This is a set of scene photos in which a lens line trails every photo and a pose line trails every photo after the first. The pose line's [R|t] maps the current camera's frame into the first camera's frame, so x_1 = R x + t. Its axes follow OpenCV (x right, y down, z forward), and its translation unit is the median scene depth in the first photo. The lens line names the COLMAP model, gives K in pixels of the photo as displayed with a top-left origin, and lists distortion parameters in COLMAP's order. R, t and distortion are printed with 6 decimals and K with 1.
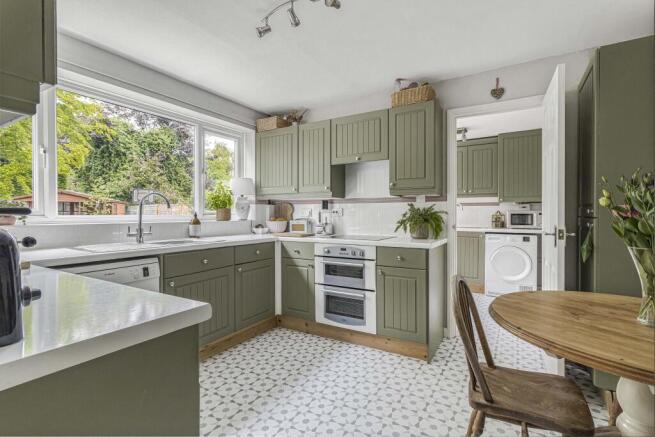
lens RADIAL K [[311.8, 0, 329.3], [0, 311.8, 220.7], [0, 0, 1]] dist [0.009030, -0.001343]
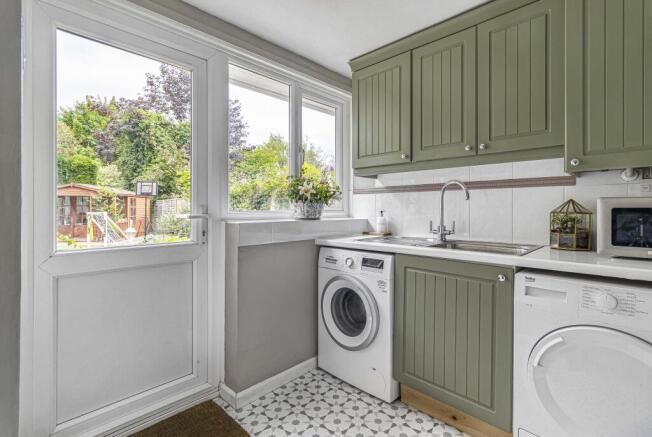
lens RADIAL K [[310.4, 0, 328.9], [0, 310.4, 206.1], [0, 0, 1]] dist [0.009030, -0.001343]
pose [[0.972149, -0.002403, -0.234349, 0.367449], [-0.003628, 0.999673, -0.025301, -0.015096], [0.234334, 0.025447, 0.971823, 0.611364]]
